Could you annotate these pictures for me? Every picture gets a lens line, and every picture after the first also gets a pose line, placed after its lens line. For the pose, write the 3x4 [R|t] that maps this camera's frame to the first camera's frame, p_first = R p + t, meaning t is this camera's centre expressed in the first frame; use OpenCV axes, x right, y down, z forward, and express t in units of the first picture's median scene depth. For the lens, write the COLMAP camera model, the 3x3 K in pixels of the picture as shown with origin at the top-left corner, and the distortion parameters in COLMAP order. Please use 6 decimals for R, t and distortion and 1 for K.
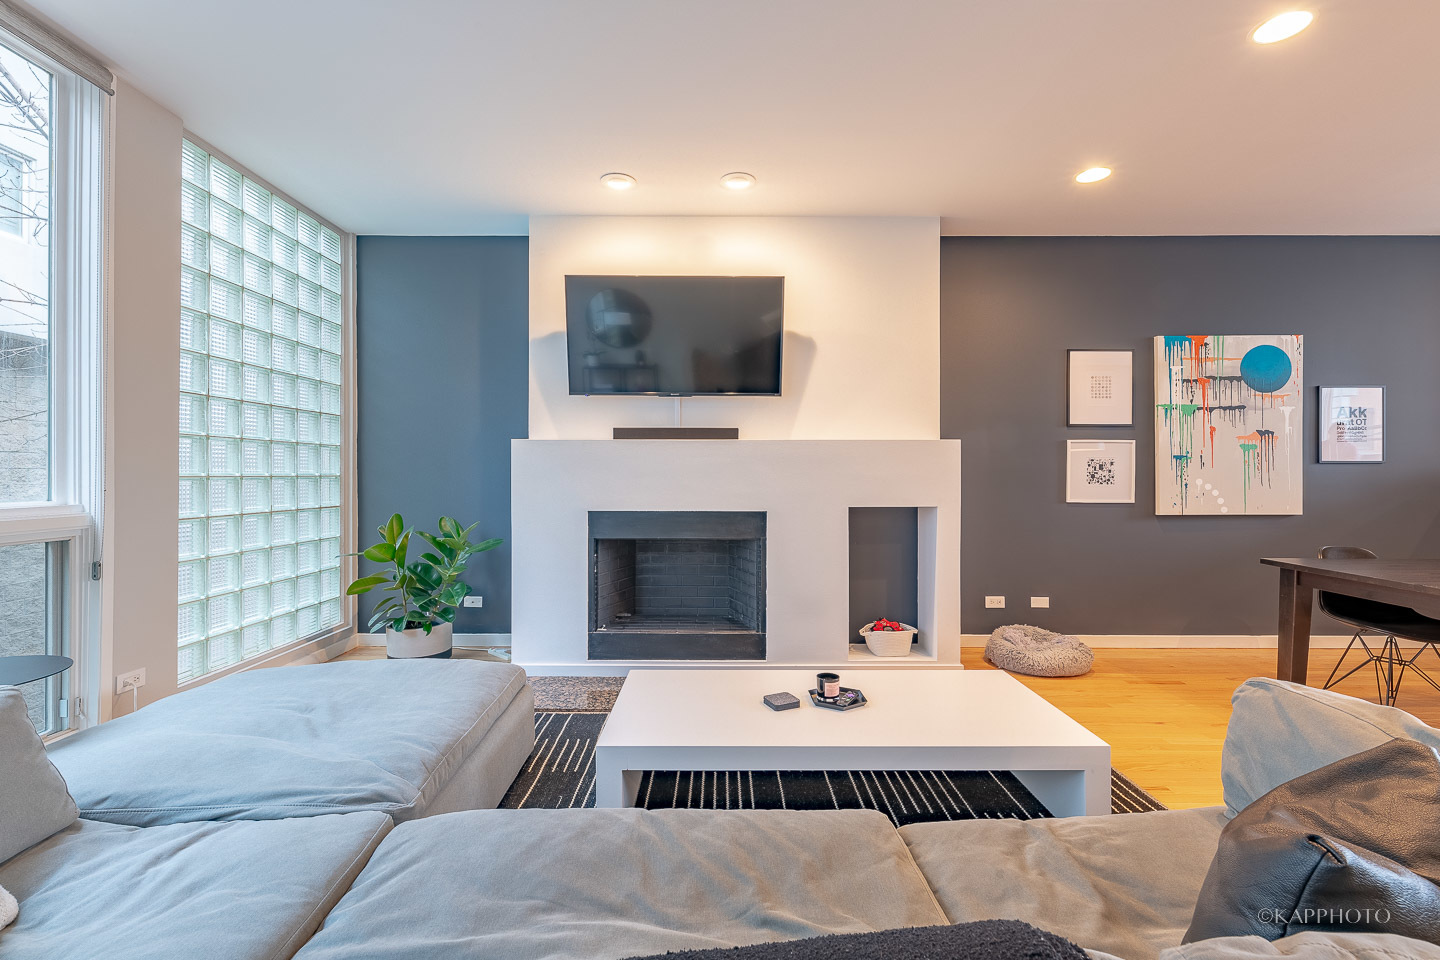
lens RADIAL K [[595.7, 0, 715.2], [0, 595.7, 467.8], [0, 0, 1]] dist [0.004871, -0.001215]
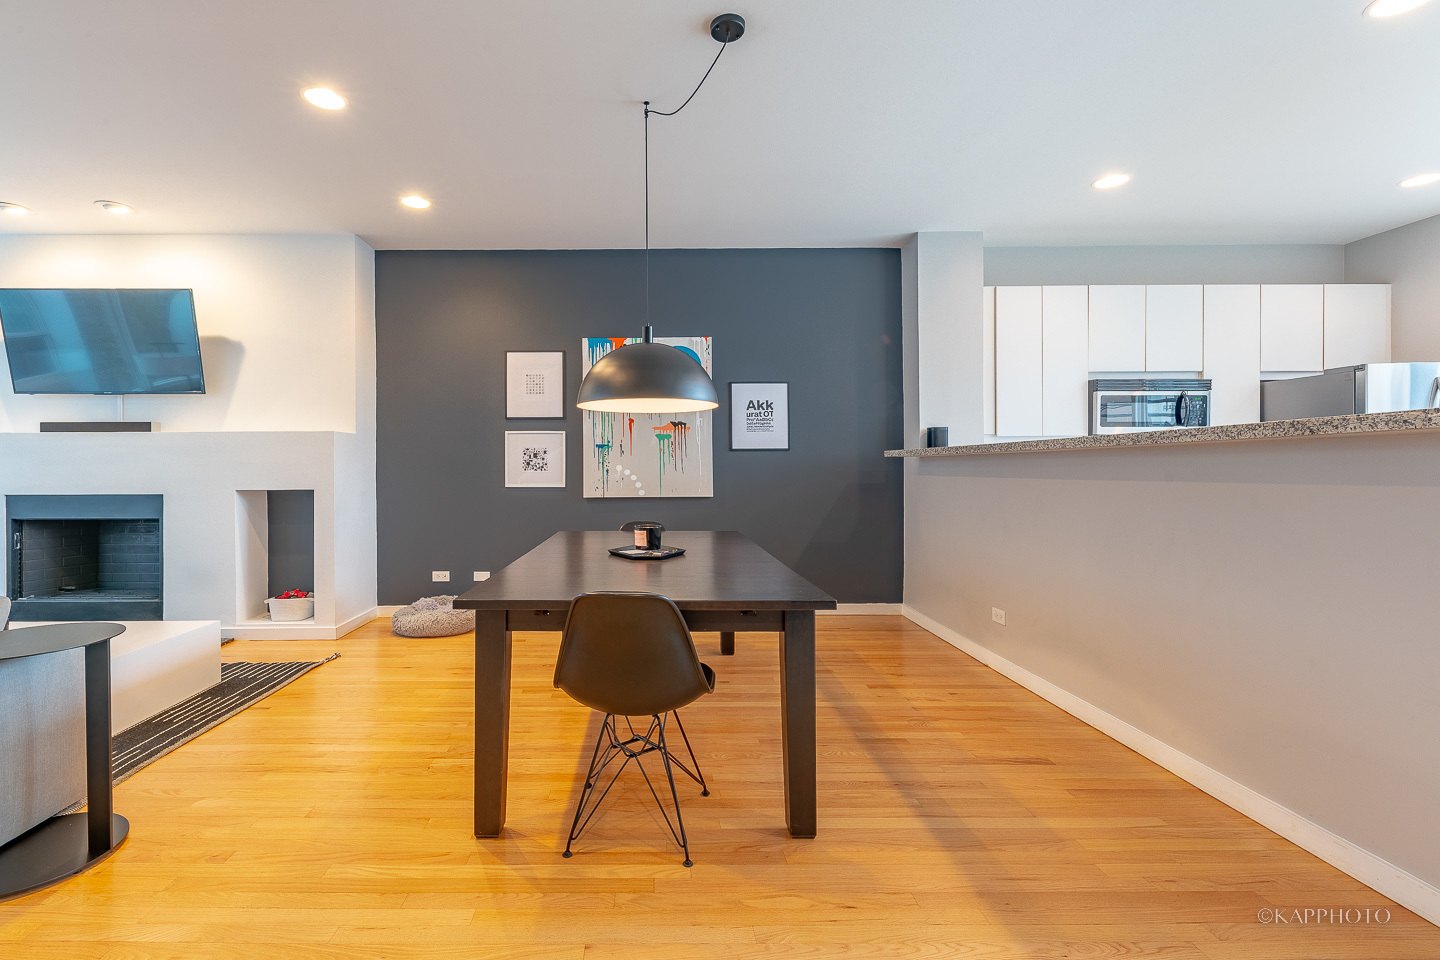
lens RADIAL K [[595.7, 0, 654.0], [0, 595.7, 468.5], [0, 0, 1]] dist [0.004871, -0.001215]
pose [[0.999979, -0.006246, 0.001879, 0.872227], [0.006248, 0.999980, -0.001143, 0.026279], [-0.001872, 0.001155, 0.999998, -0.121051]]
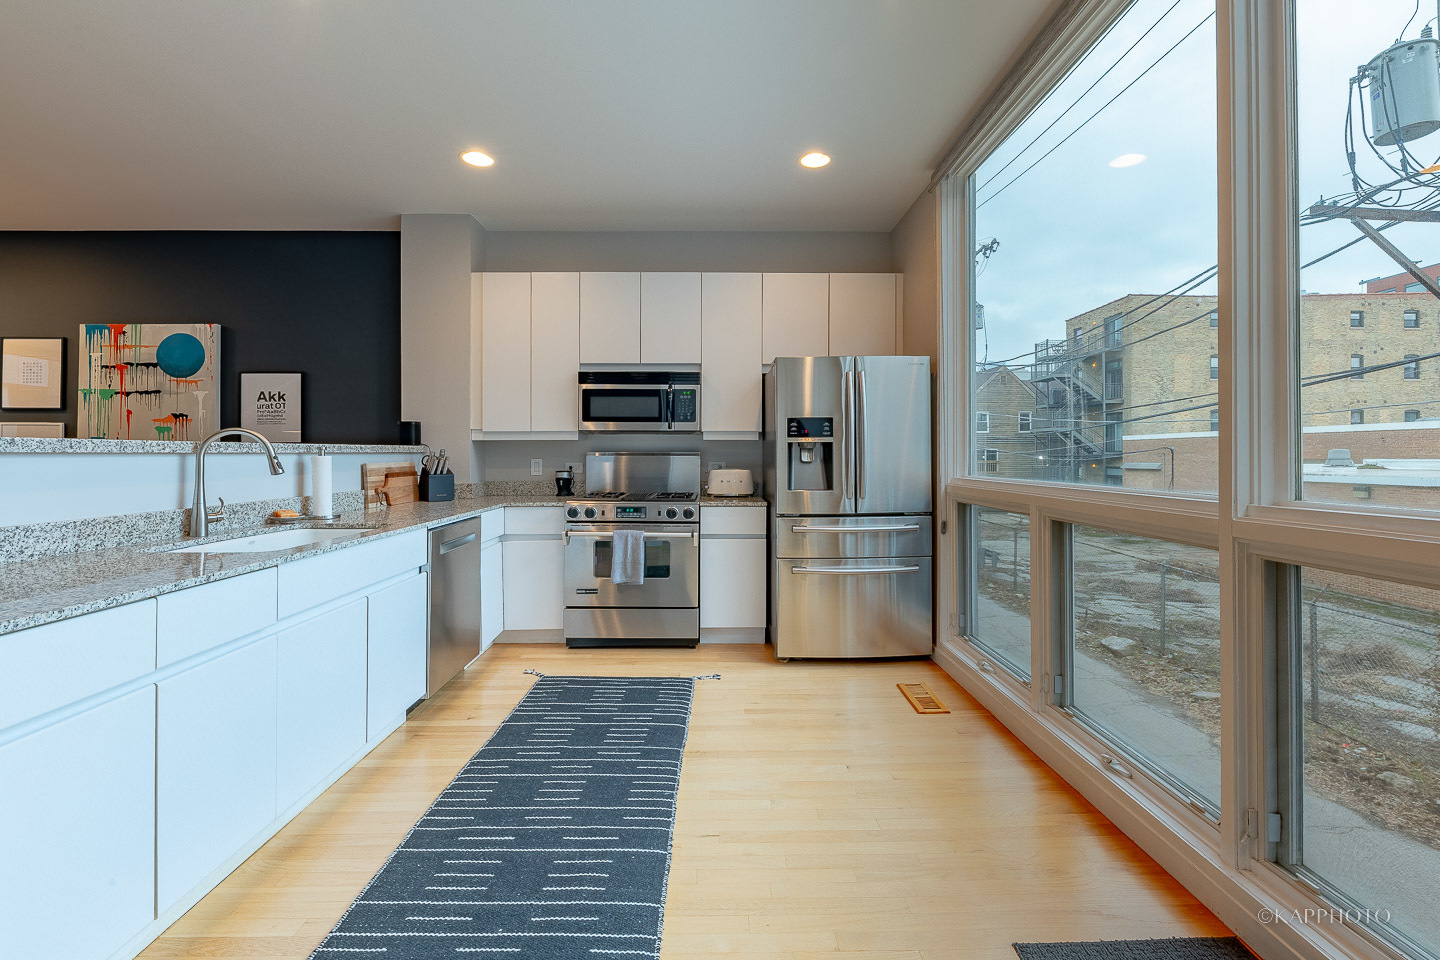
lens RADIAL K [[595.7, 0, 730.3], [0, 595.7, 443.8], [0, 0, 1]] dist [0.004871, -0.001215]
pose [[0.999999, 0.001036, 0.000795, 1.888412], [-0.001025, 0.999897, -0.014346, 0.004168], [-0.000810, 0.014345, 0.999897, -0.050863]]
